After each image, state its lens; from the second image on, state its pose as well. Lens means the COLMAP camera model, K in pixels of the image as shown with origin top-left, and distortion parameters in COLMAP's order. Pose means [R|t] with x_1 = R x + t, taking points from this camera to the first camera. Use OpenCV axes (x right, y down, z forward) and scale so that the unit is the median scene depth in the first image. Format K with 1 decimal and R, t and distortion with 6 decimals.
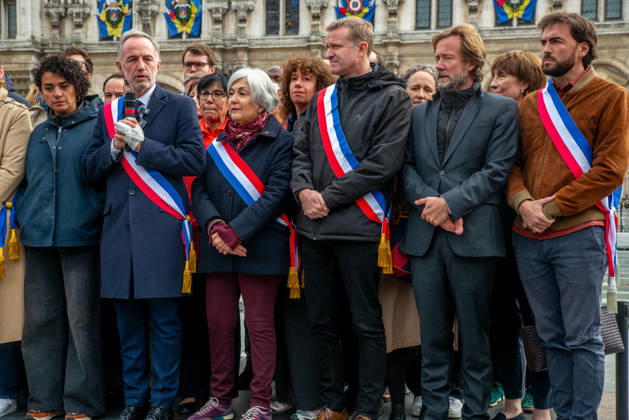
lens RADIAL K [[938.1, 0, 315.7], [0, 938.1, 206.8], [0, 0, 1]] dist [0.165130, 0.000000]
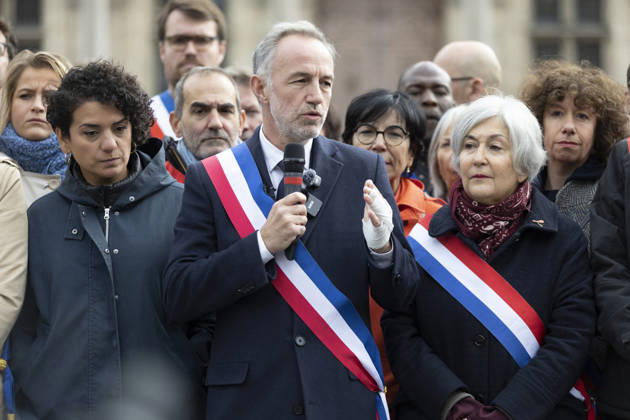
lens RADIAL K [[2277.2, 0, 308.6], [0, 2277.2, 210.5], [0, 0, 1]] dist [0.179505, 0.000000]
pose [[0.978304, -0.006672, 0.207067, -0.437897], [0.008820, 0.999916, -0.009453, -0.074402], [-0.206986, 0.011074, 0.978281, -0.207567]]
